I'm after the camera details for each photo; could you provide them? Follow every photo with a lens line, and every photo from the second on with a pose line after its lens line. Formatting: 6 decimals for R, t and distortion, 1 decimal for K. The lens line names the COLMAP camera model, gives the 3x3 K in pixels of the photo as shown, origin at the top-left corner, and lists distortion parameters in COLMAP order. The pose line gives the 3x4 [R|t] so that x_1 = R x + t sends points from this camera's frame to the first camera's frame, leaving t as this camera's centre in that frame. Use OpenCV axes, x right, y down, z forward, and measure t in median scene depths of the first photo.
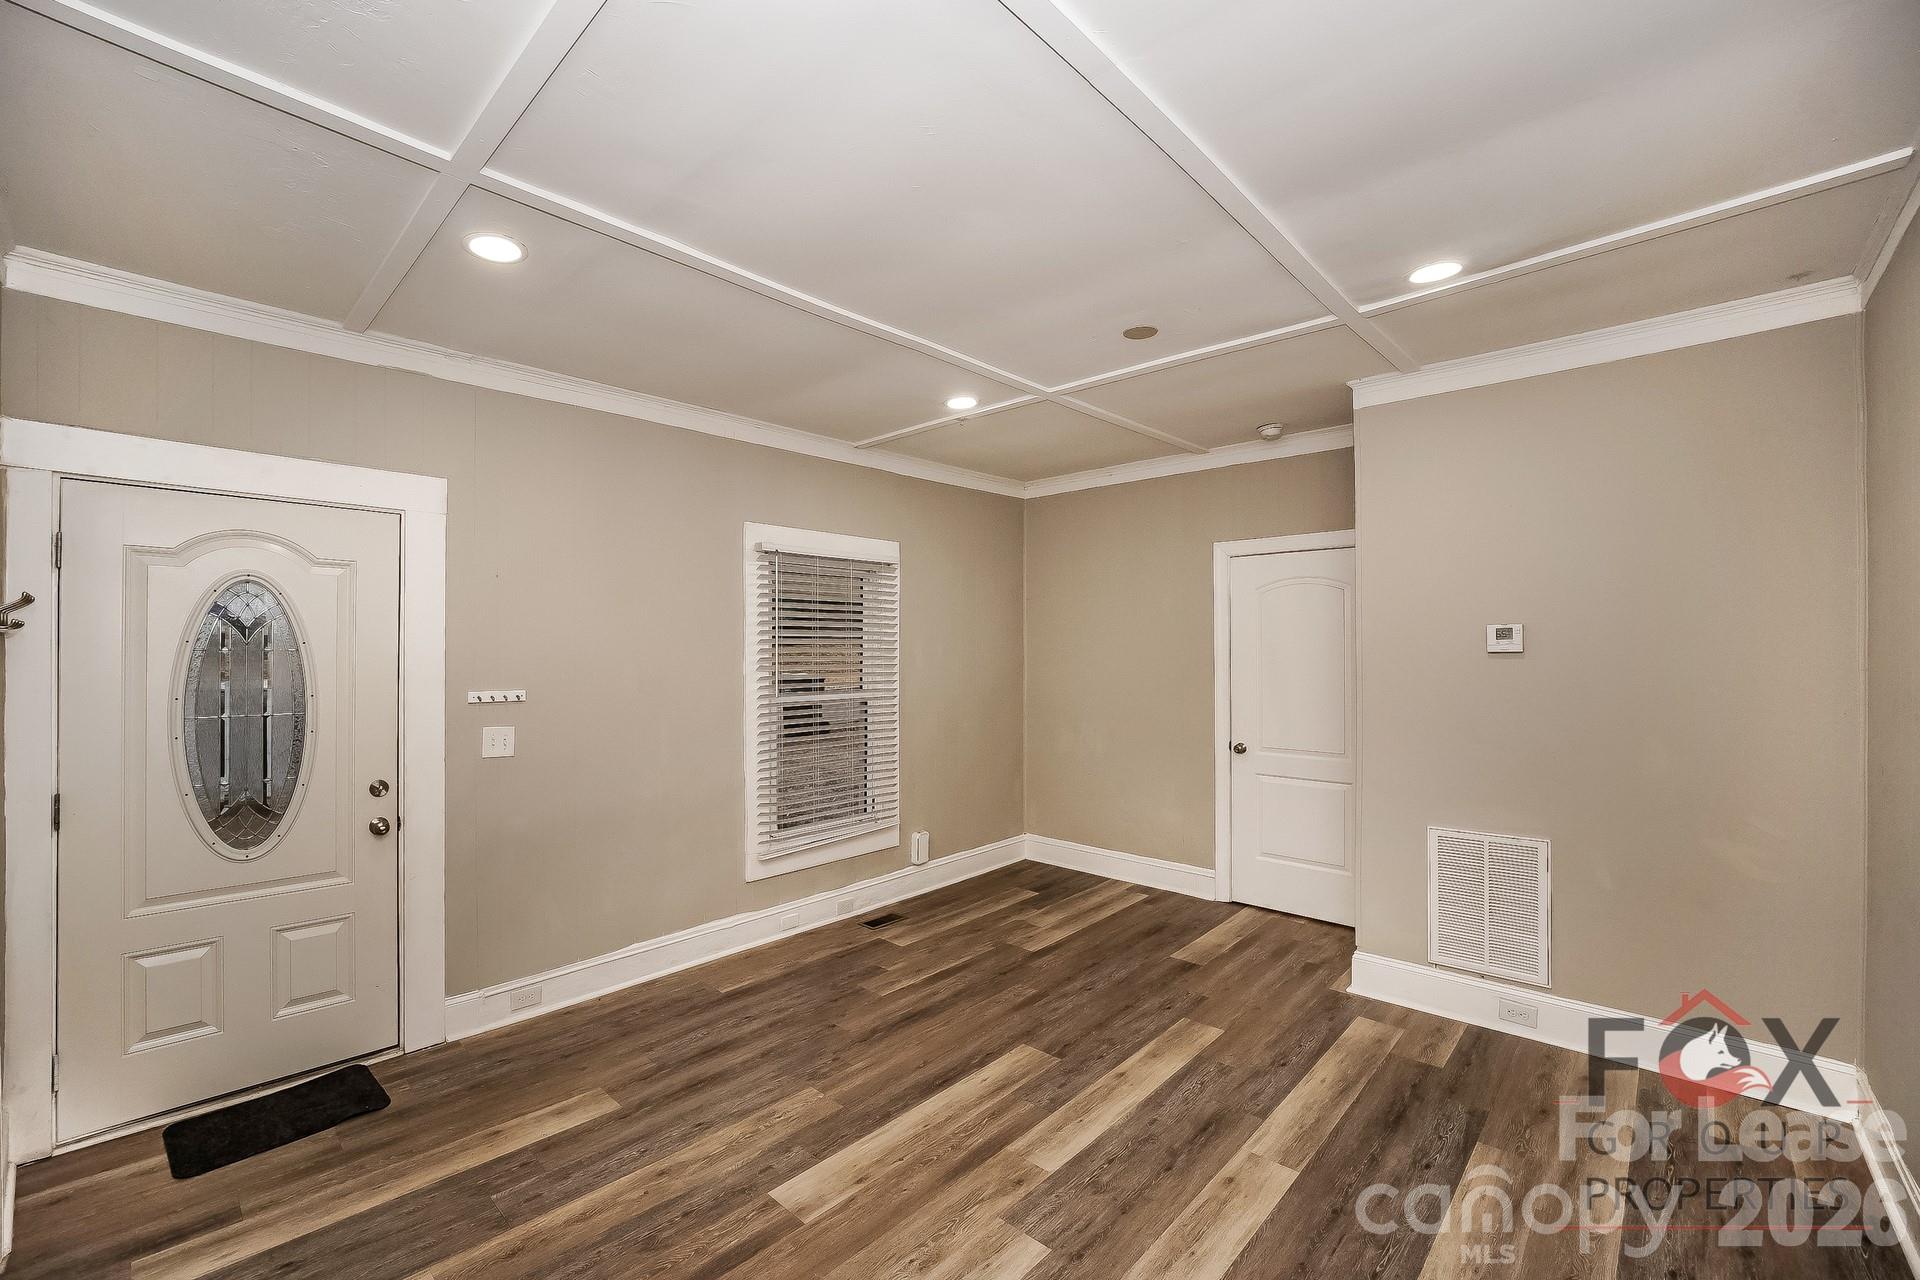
lens RADIAL K [[777.8, 0, 960.0], [0, 777.8, 640.0], [0, 0, 1]] dist [-0.022910, 0.000484]
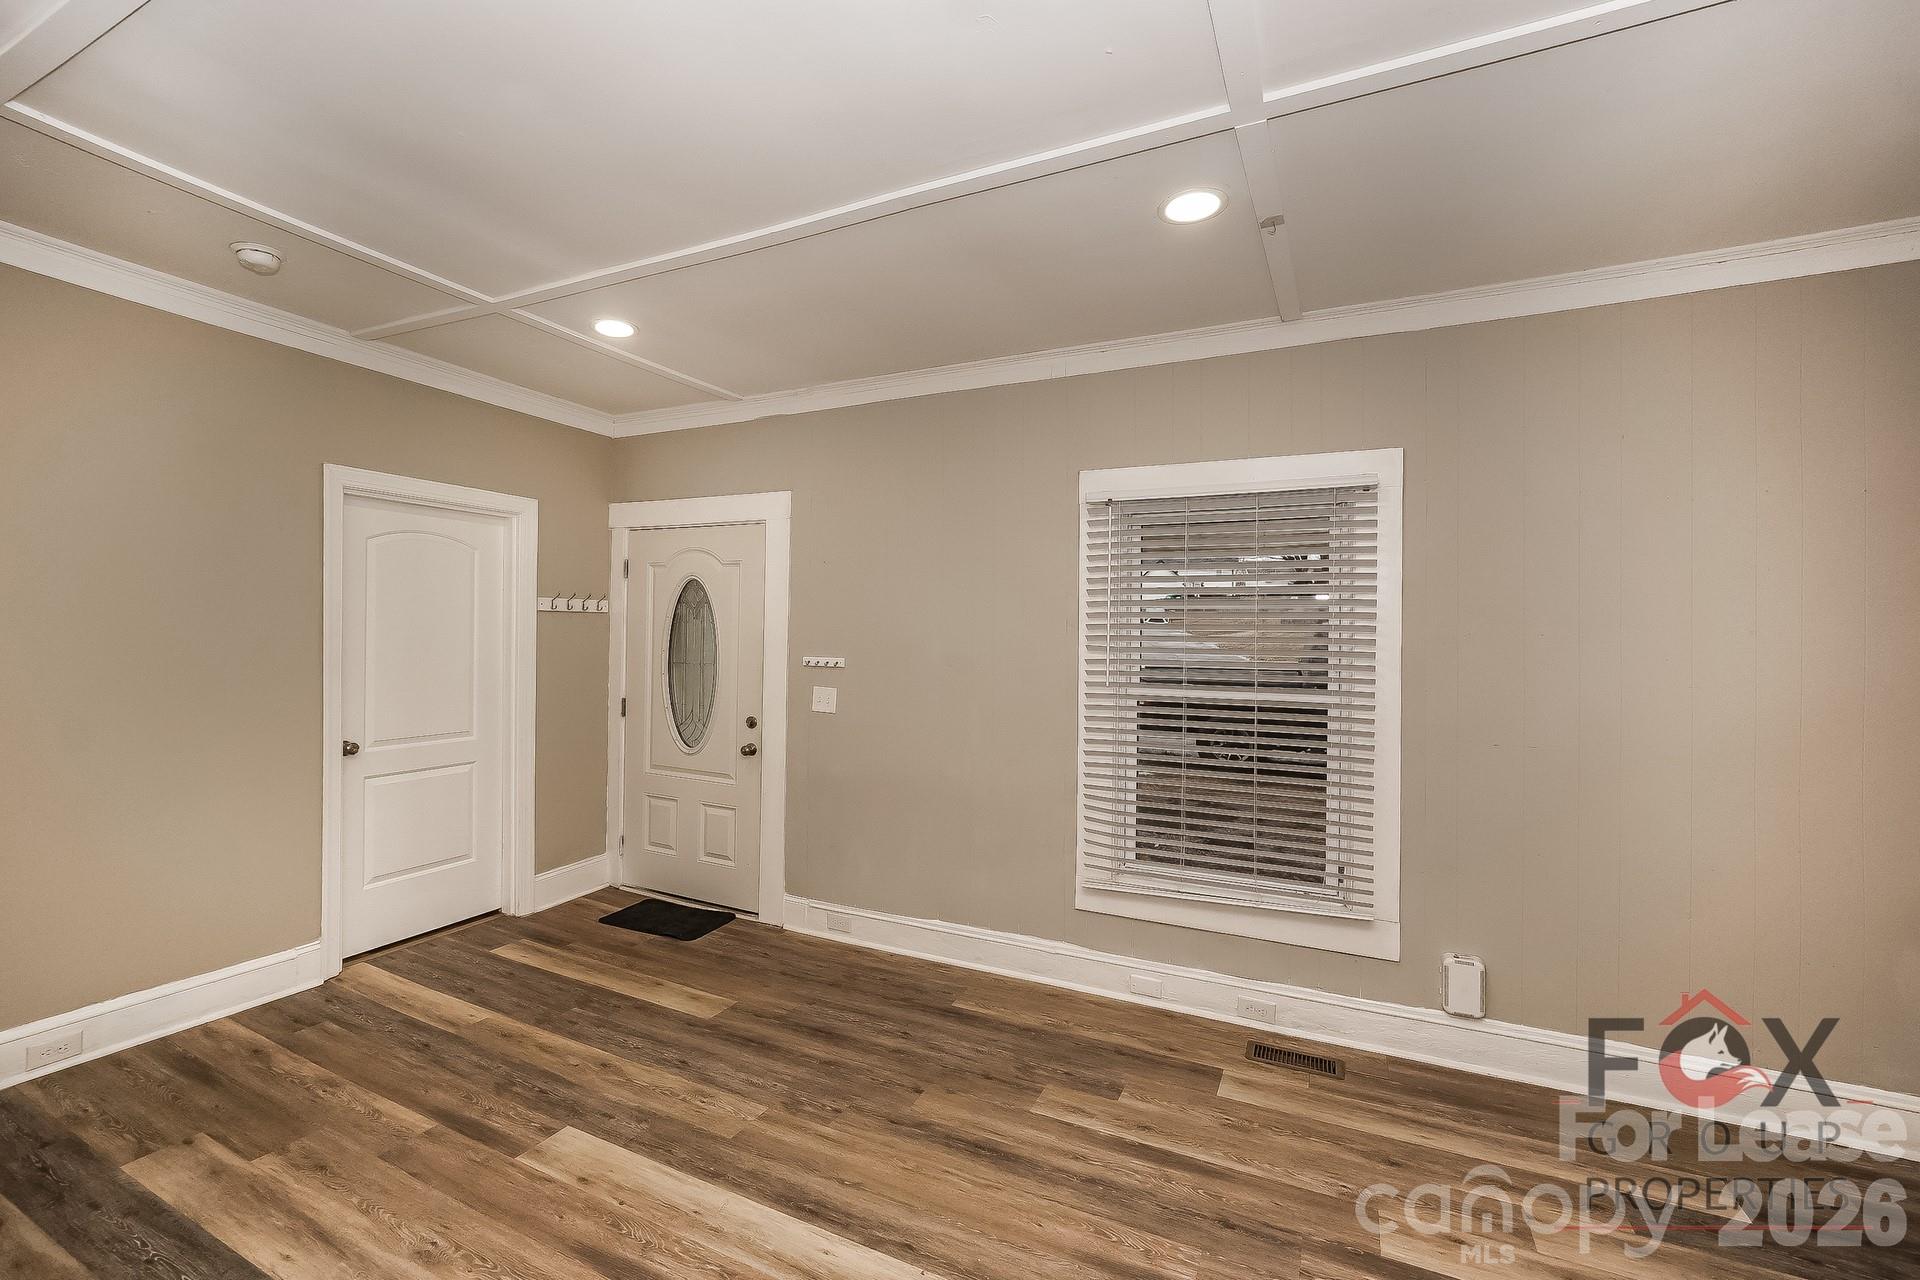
lens RADIAL K [[819.5, 0, 955.7], [0, 819.5, 621.5], [0, 0, 1]] dist [-0.010788, 0.000399]
pose [[0.288806, -0.009129, -0.957344, 0.723892], [-0.001002, 0.999951, -0.009837, 0.023262], [0.957387, 0.003800, 0.288783, 0.865768]]
